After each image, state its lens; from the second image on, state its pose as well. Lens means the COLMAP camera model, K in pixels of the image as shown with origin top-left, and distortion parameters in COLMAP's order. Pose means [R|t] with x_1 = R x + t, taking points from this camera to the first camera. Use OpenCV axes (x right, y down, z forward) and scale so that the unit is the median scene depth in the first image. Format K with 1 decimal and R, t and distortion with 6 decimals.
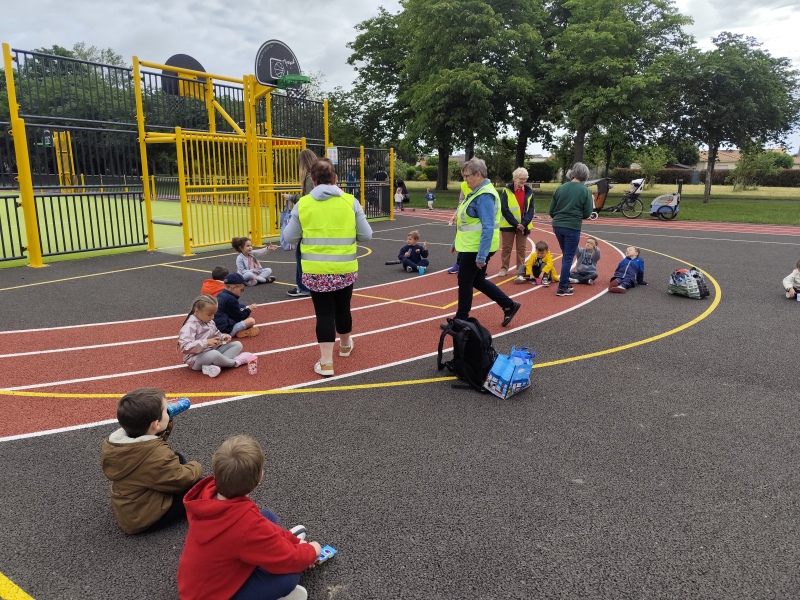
lens RADIAL K [[565.2, 0, 410.0], [0, 565.2, 300.3], [0, 0, 1]] dist [0.002087, -0.004348]
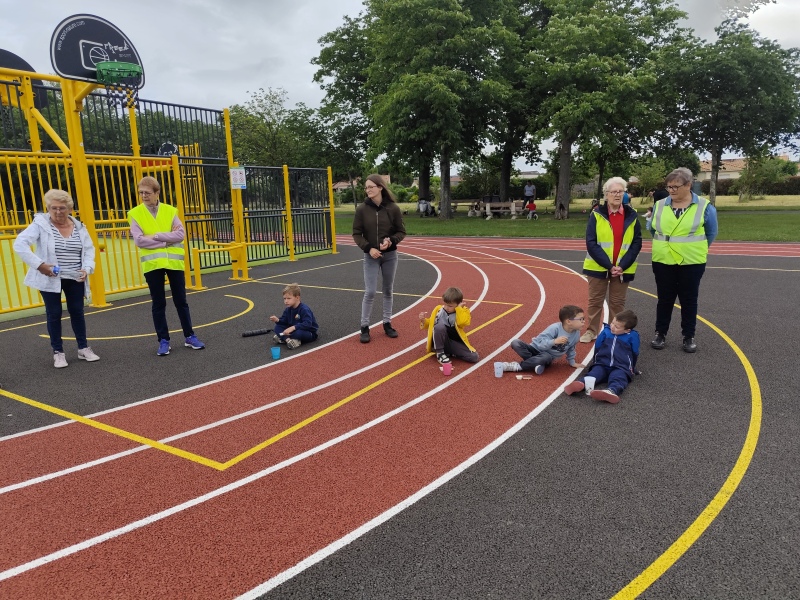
lens RADIAL K [[534.8, 0, 424.8], [0, 534.8, 301.8], [0, 0, 1]] dist [0.008249, -0.002486]
pose [[0.999383, -0.034287, -0.007595, 0.066566], [0.034108, 0.999161, -0.022660, -0.031157], [0.008366, 0.022387, 0.999714, 0.139567]]
